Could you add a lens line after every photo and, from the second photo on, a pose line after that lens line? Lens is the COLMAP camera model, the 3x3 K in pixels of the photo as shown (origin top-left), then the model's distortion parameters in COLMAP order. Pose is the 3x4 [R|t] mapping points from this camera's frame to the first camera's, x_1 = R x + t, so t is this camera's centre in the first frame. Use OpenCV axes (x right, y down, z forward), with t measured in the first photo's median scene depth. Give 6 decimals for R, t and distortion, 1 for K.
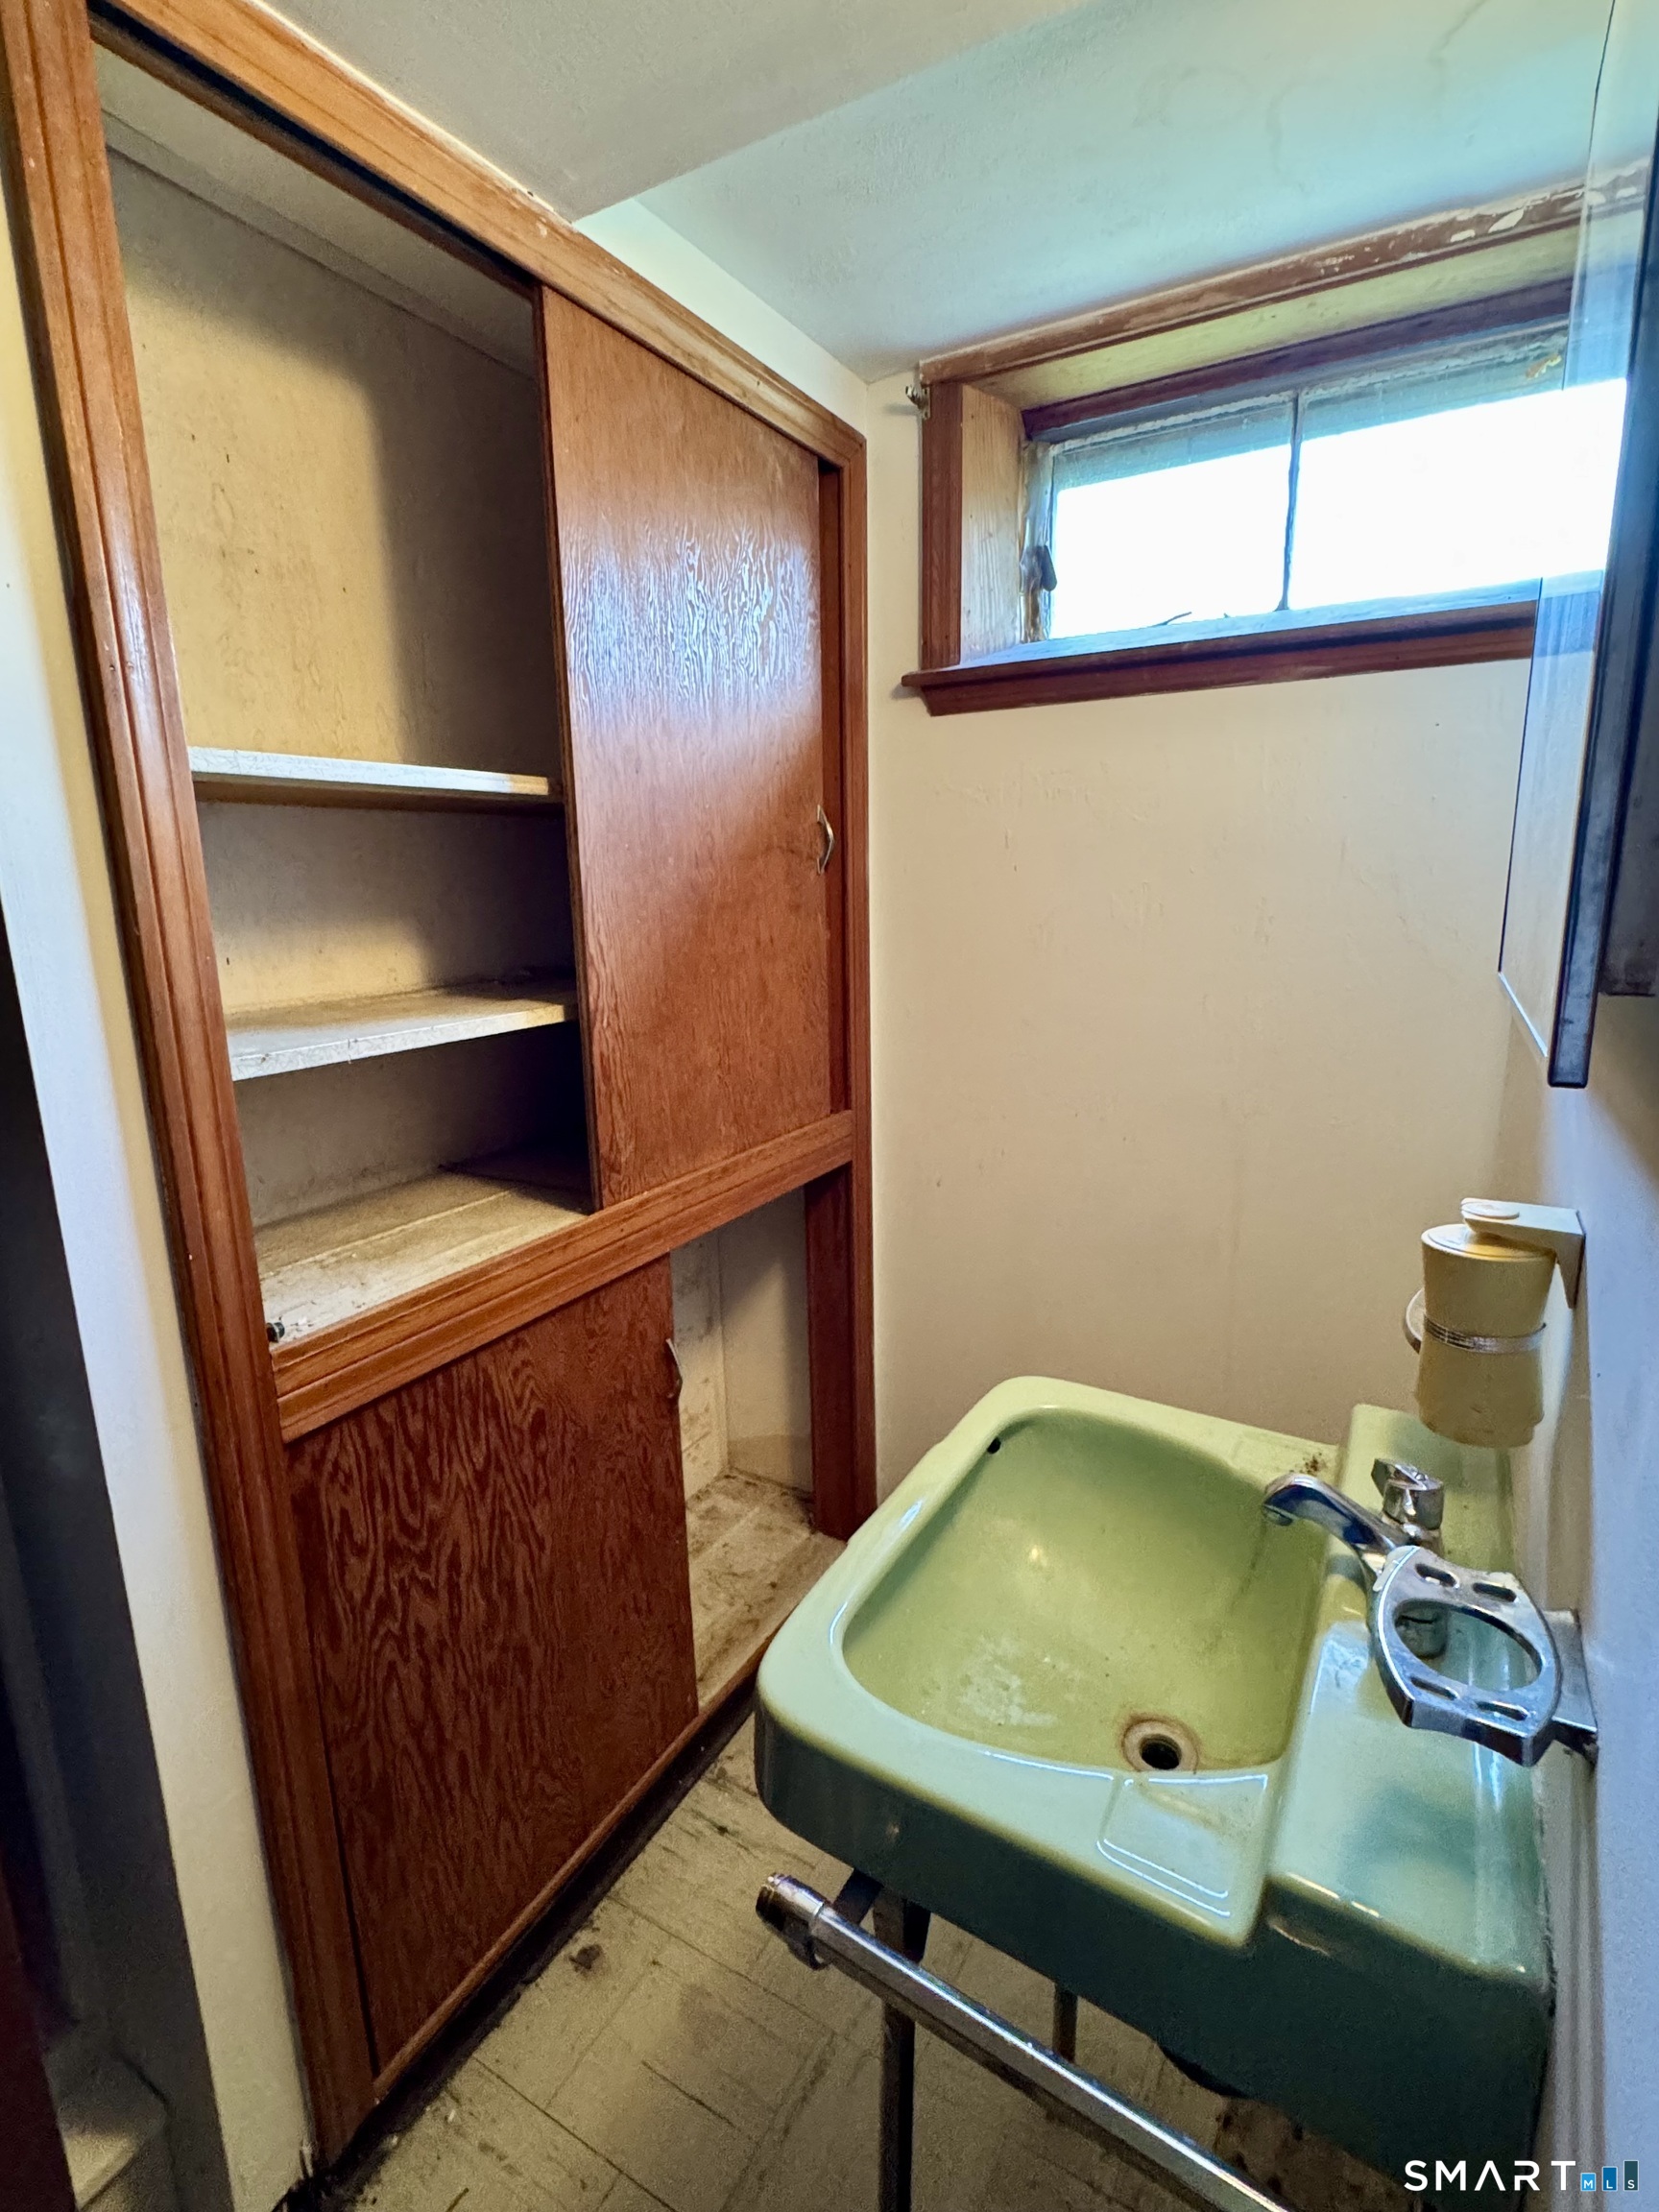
lens RADIAL K [[1052.7, 0, 829.9], [0, 1052.7, 1101.2], [0, 0, 1]] dist [-0.002755, -0.000838]
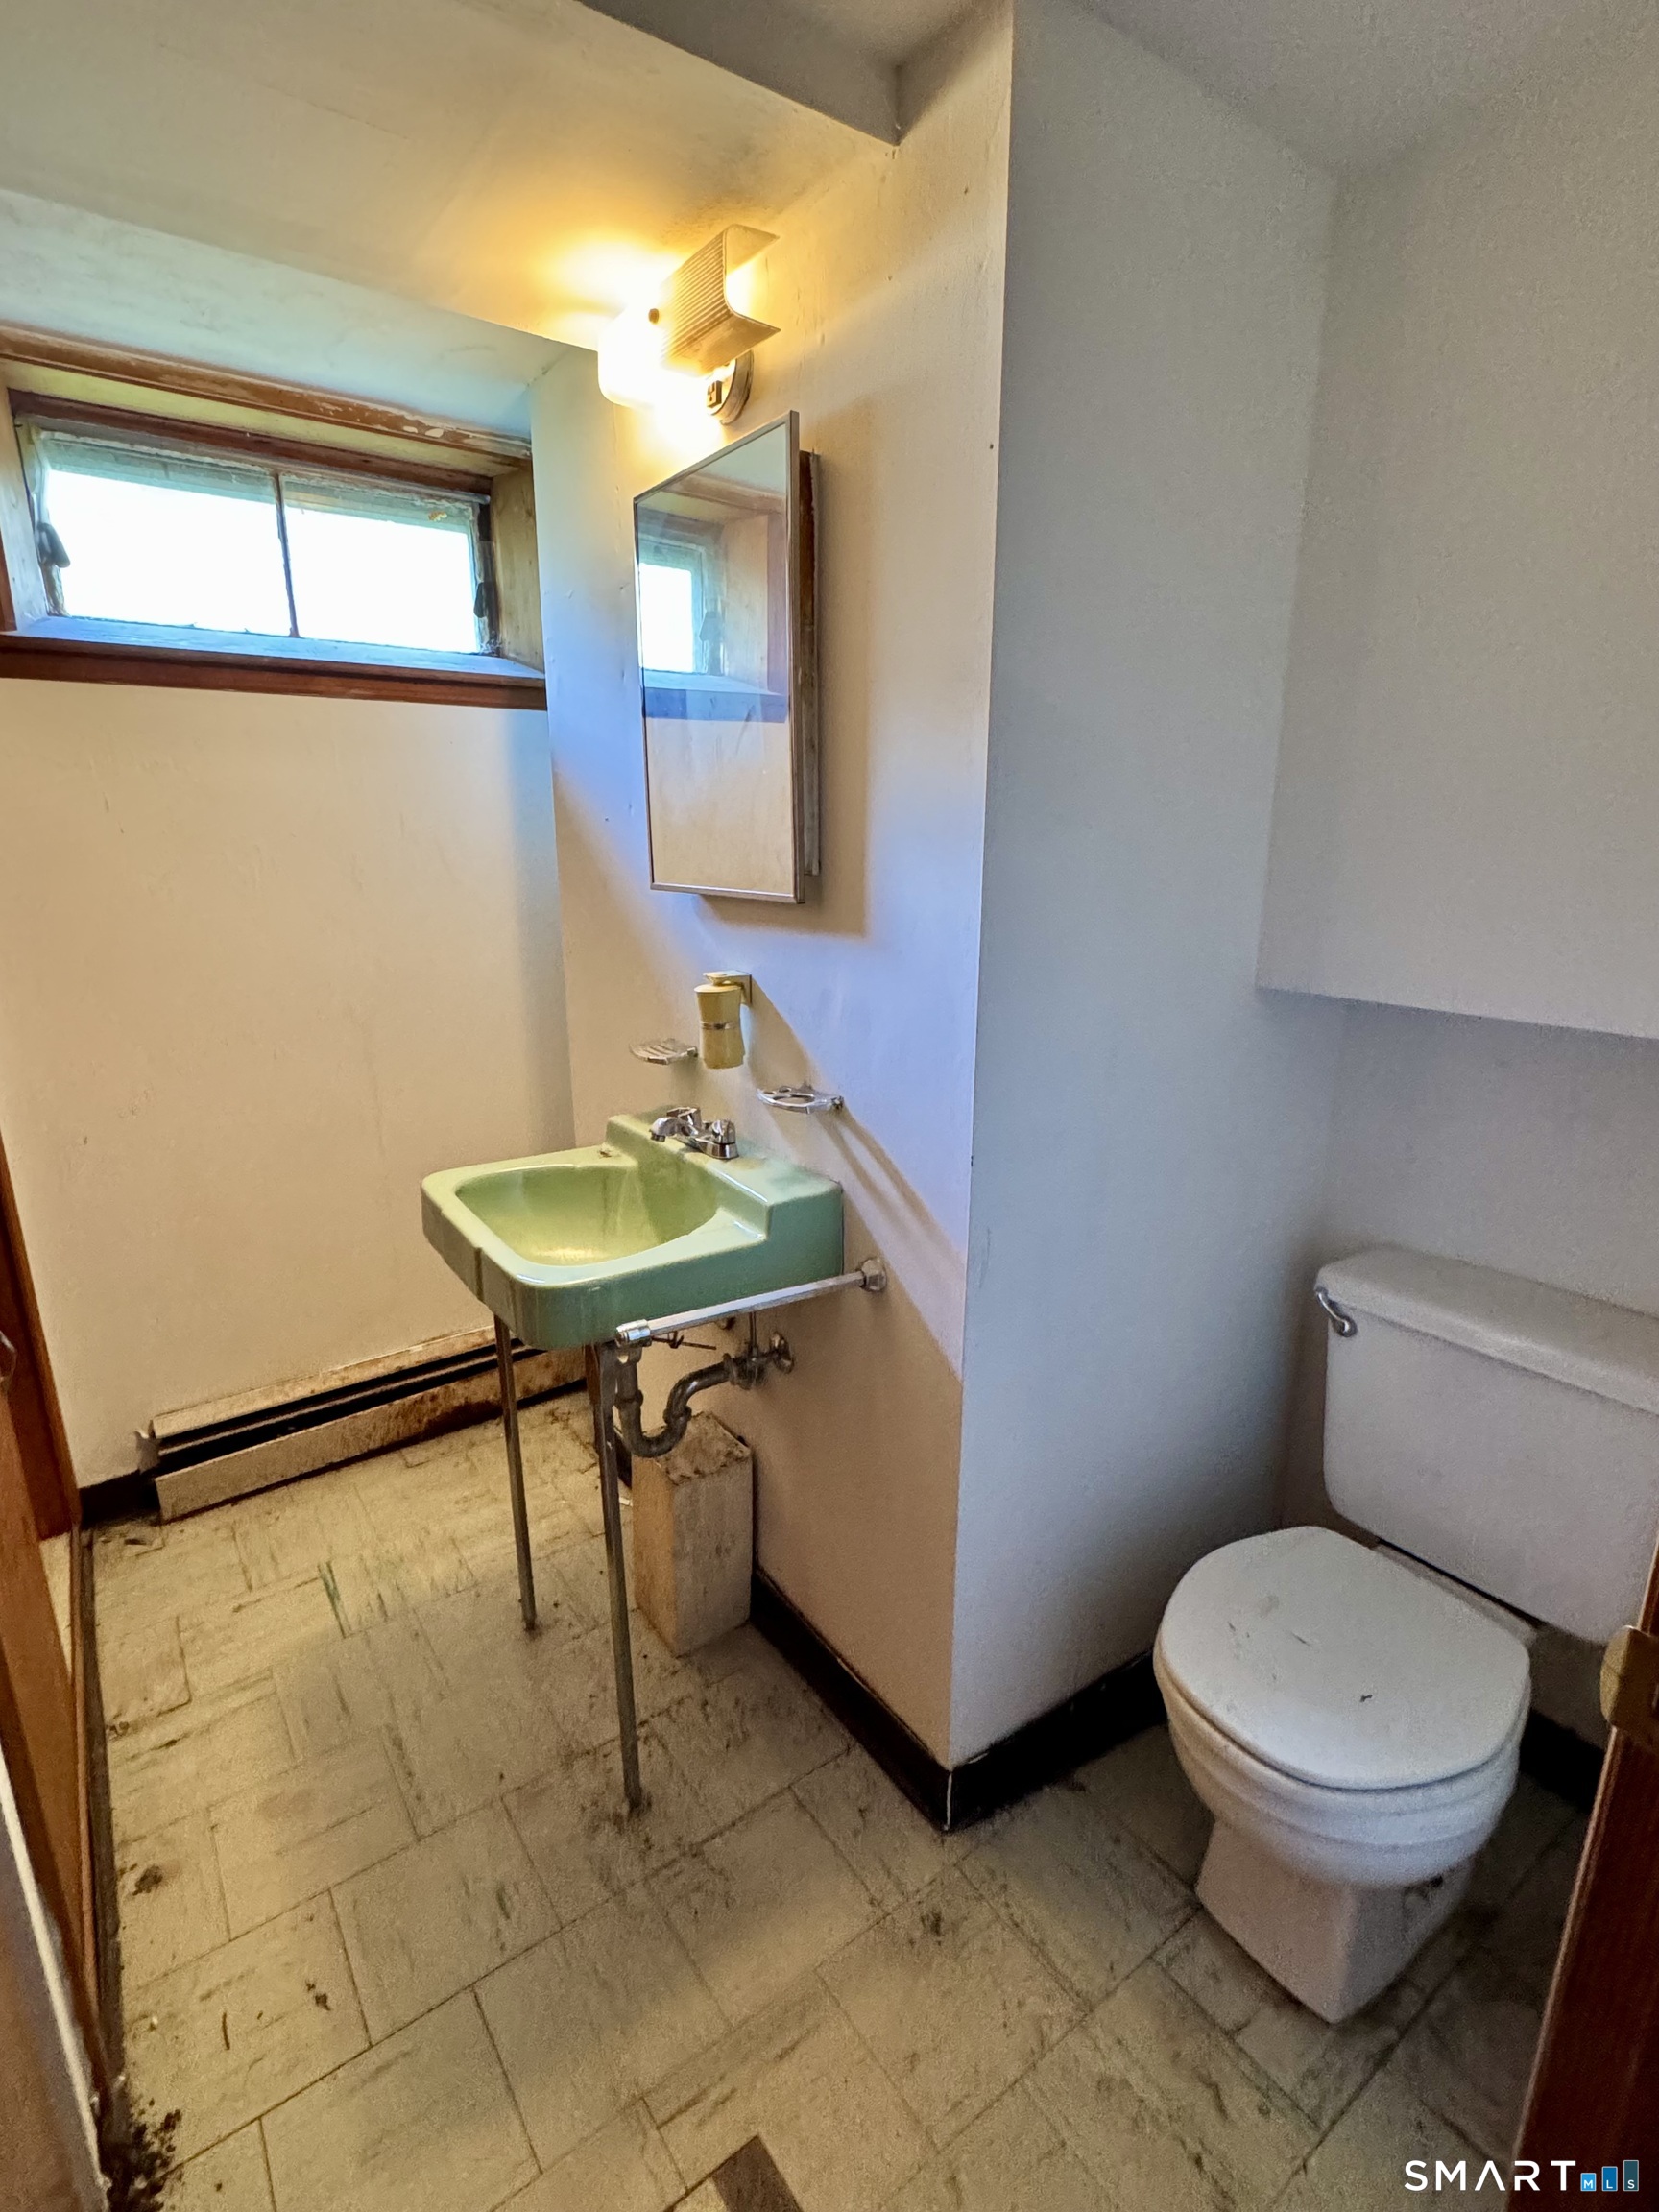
lens RADIAL K [[1052.7, 0, 828.8], [0, 1052.7, 1106.6], [0, 0, 1]] dist [-0.002755, -0.000838]
pose [[0.411990, -0.215842, 0.885255, -0.679470], [0.186154, 0.970986, 0.150111, 0.037394], [-0.891970, 0.102950, 0.440216, -0.134607]]
